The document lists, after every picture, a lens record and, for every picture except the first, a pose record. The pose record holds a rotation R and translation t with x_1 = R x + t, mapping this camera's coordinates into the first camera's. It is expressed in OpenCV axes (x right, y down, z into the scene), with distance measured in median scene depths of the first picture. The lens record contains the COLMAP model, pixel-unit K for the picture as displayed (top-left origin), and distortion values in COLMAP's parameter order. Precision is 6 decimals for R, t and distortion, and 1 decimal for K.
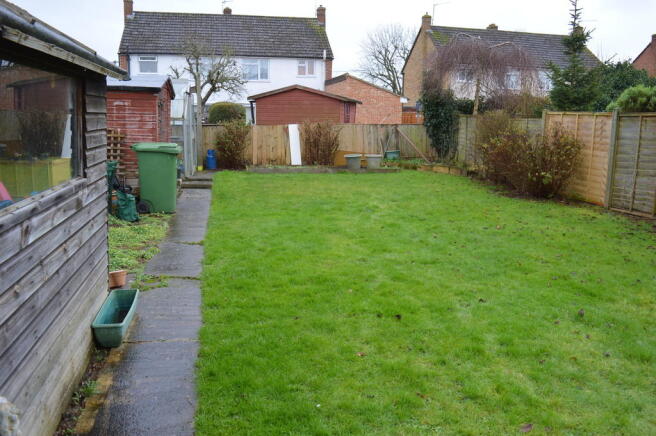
lens RADIAL K [[538.5, 0, 327.3], [0, 538.5, 219.4], [0, 0, 1]] dist [-0.107733, -0.006652]
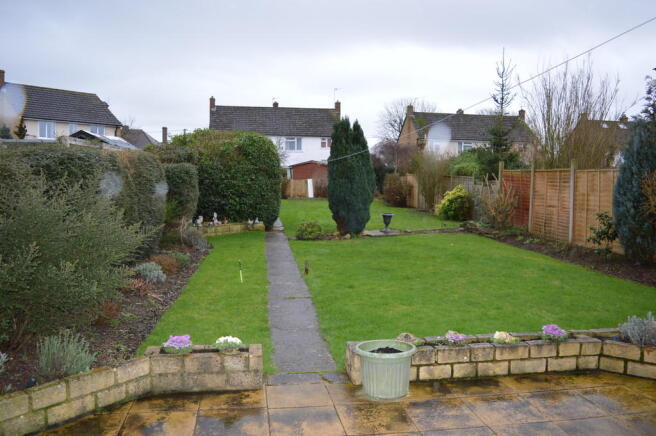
lens RADIAL K [[538.5, 0, 328.5], [0, 538.5, 216.1], [0, 0, 1]] dist [-0.107733, -0.006652]
pose [[0.997661, 0.005431, -0.068133, 0.073284], [-0.012692, 0.994221, -0.106600, 0.091720], [0.067160, 0.107215, 0.991965, -0.516271]]
